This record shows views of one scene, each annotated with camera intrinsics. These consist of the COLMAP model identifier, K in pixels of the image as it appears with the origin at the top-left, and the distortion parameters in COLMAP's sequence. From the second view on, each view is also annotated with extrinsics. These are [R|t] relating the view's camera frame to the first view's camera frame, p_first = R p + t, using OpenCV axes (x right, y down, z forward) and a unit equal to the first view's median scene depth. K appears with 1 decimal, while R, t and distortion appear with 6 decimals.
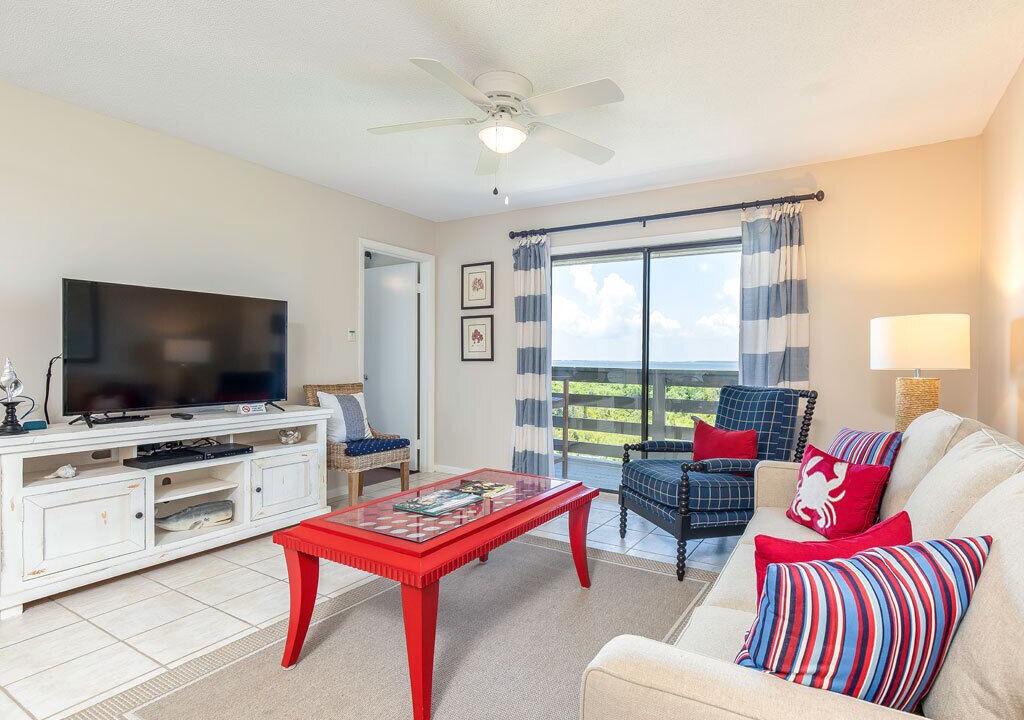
lens RADIAL K [[539.4, 0, 512.0], [0, 539.4, 360.0], [0, 0, 1]] dist [0.000613, -0.000714]
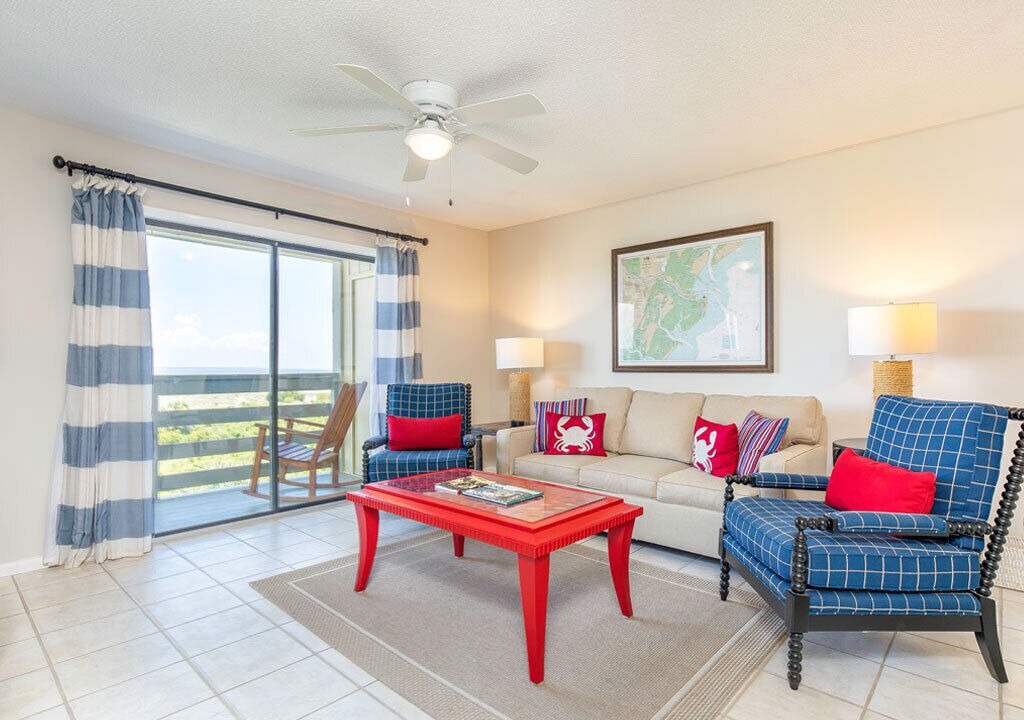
lens RADIAL K [[539.4, 0, 512.0], [0, 539.4, 360.0], [0, 0, 1]] dist [0.000613, -0.000714]
pose [[0.171505, 0.002687, 0.985180, -0.702224], [0.010684, 0.999932, -0.004587, 0.001242], [-0.985125, 0.011312, 0.171465, 0.539070]]
